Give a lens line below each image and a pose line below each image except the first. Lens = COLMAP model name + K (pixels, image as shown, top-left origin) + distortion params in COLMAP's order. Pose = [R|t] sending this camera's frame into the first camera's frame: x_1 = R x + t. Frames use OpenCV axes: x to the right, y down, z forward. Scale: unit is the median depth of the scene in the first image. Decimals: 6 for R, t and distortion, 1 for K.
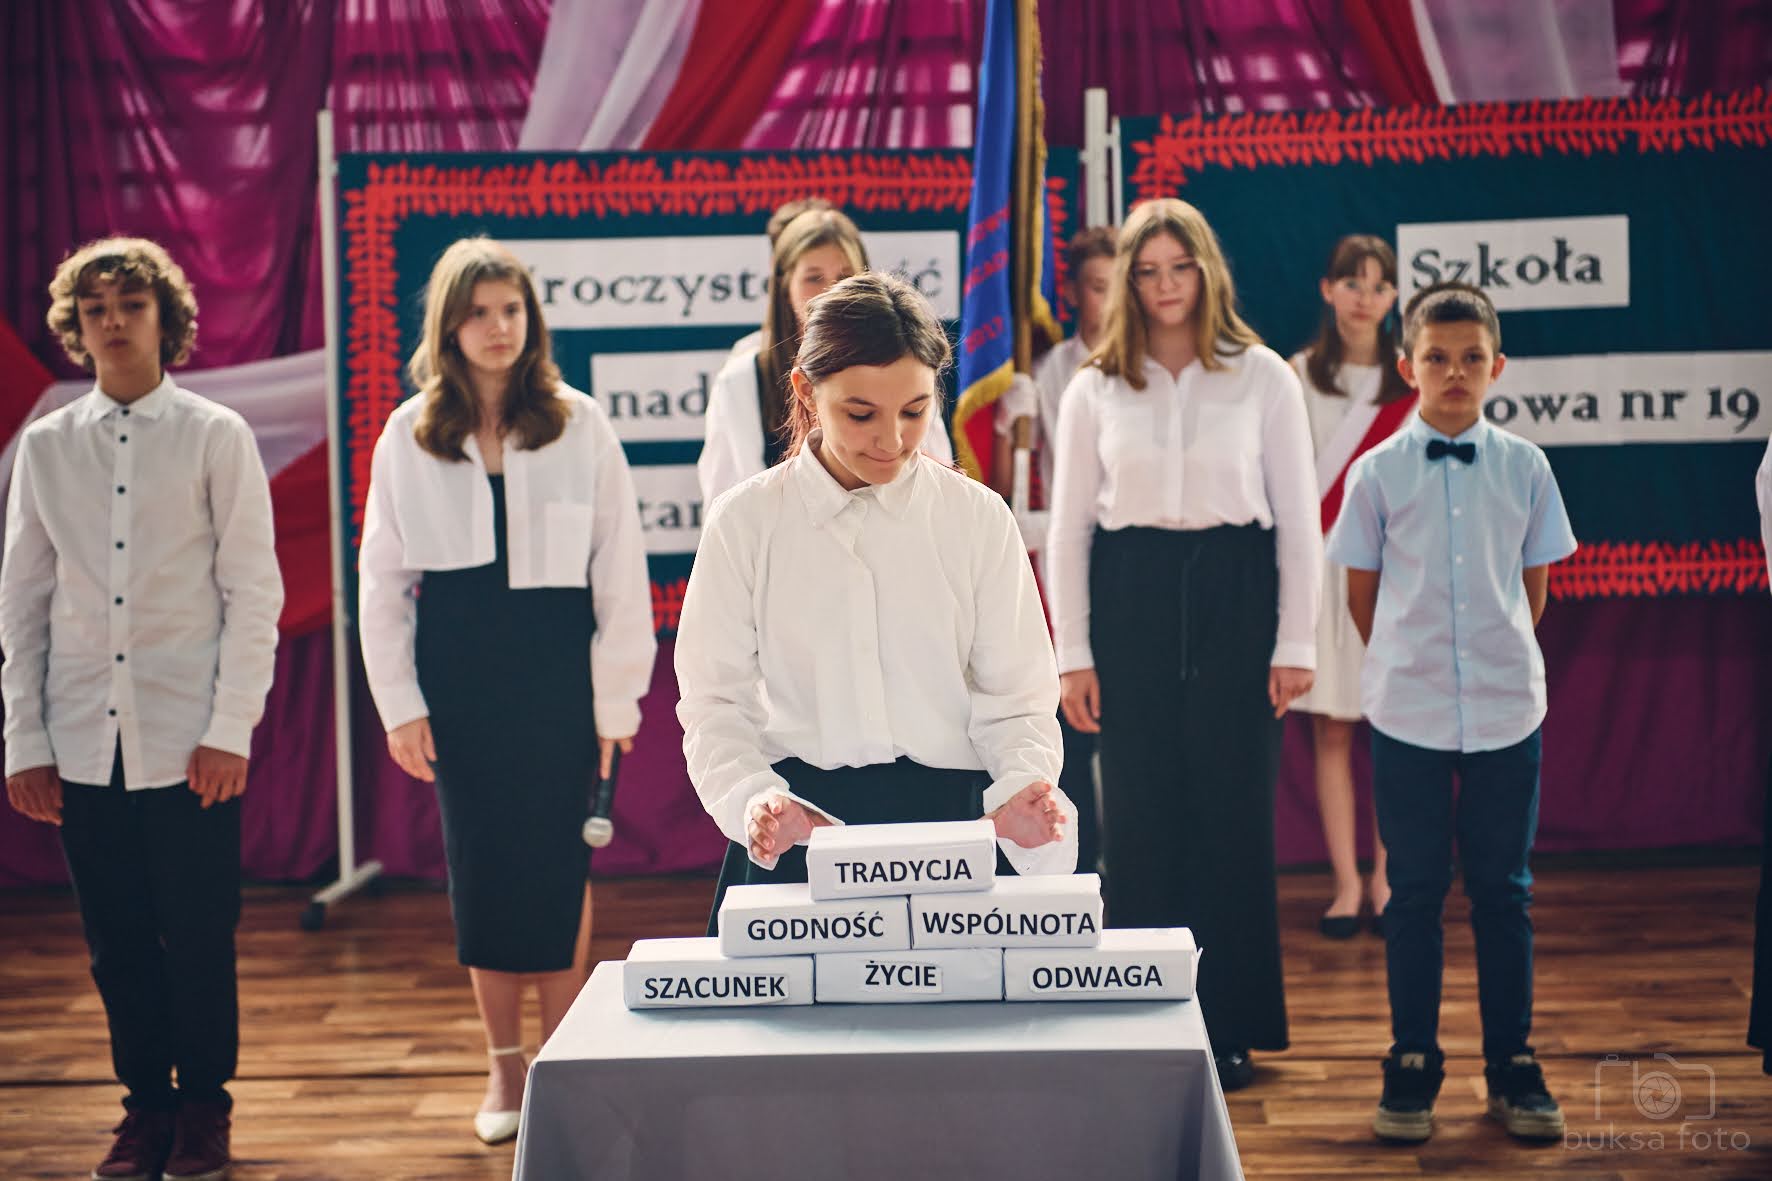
lens RADIAL K [[3343.6, 0, 878.6], [0, 3343.6, 588.8], [0, 0, 1]] dist [0.142493, -0.414821]
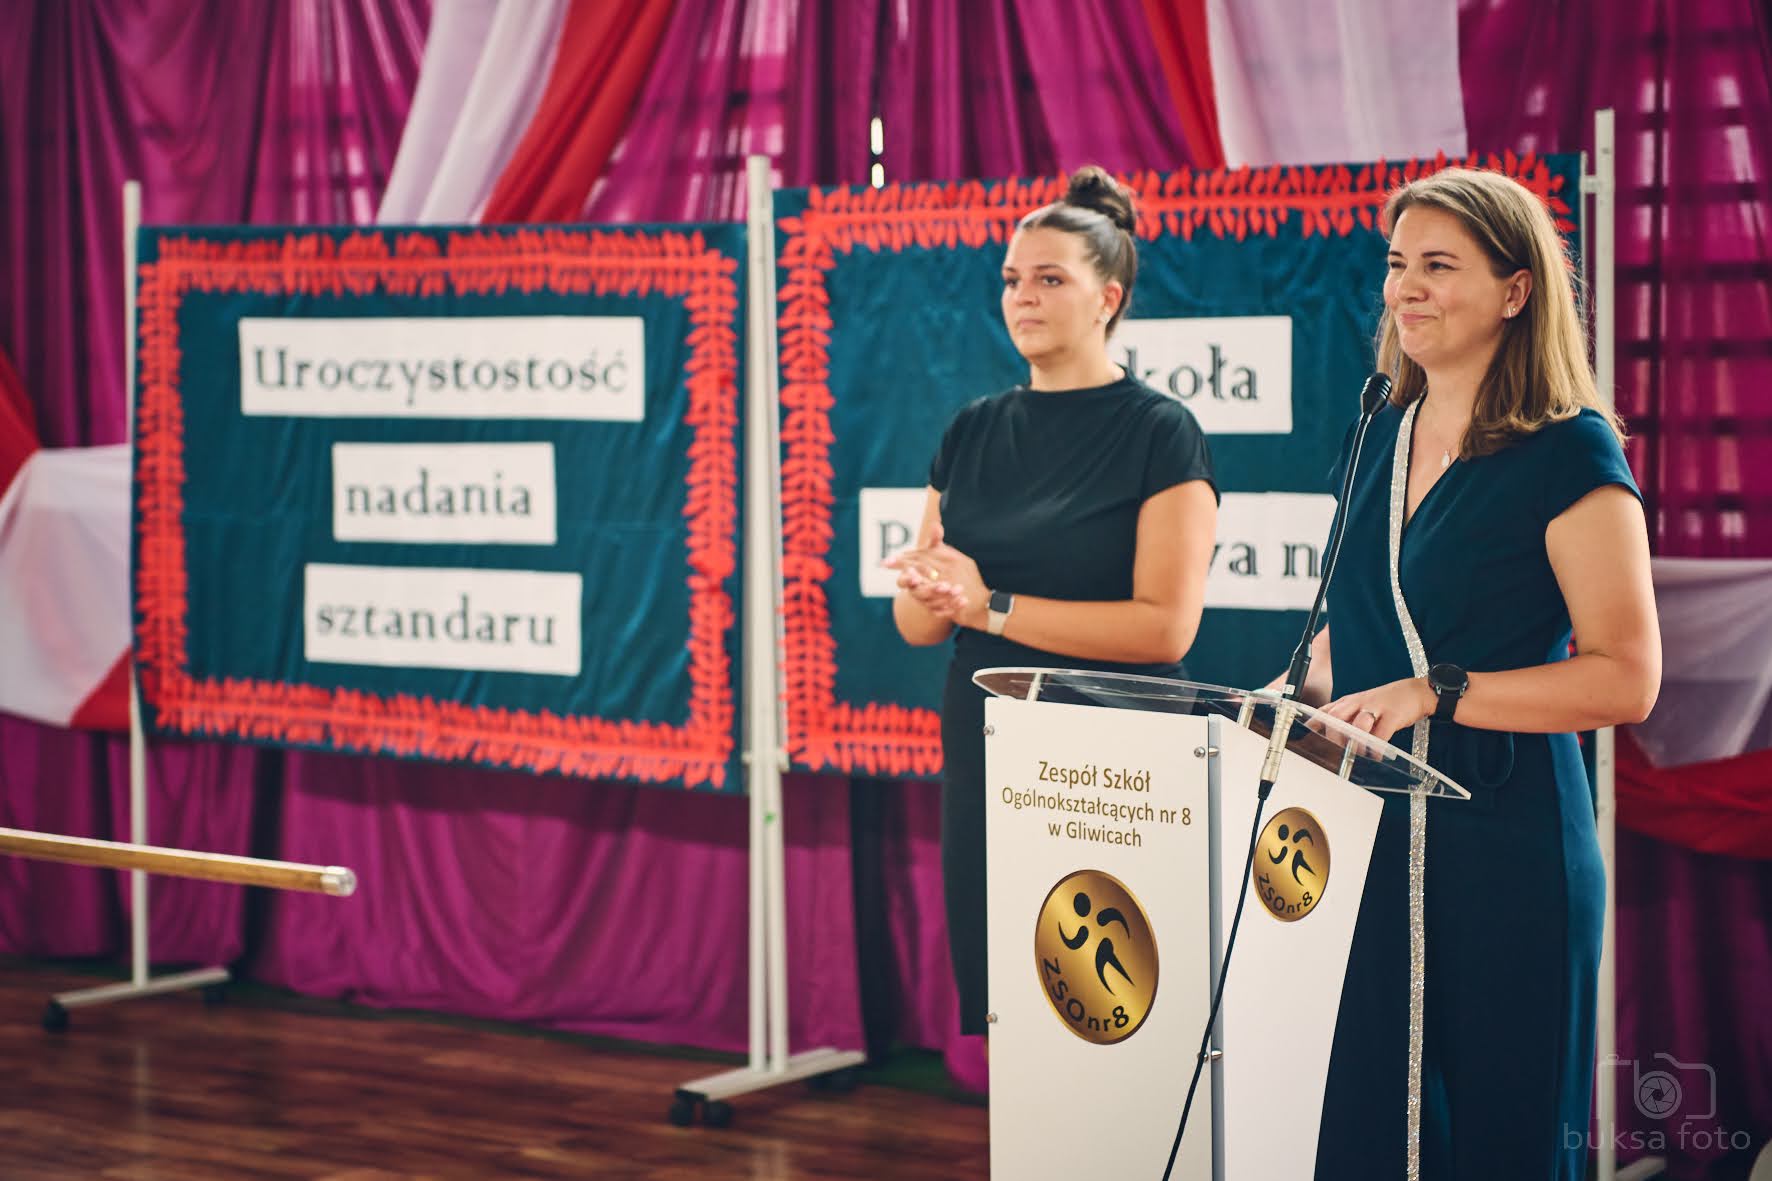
lens RADIAL K [[3857.8, 0, 794.5], [0, 3857.8, 531.1], [0, 0, 1]] dist [0.146384, 0.020311]
pose [[0.818228, 0.049821, -0.572730, 0.634240], [-0.067697, 0.997656, -0.009932, -0.044317], [0.570893, 0.046899, 0.819684, 0.202612]]
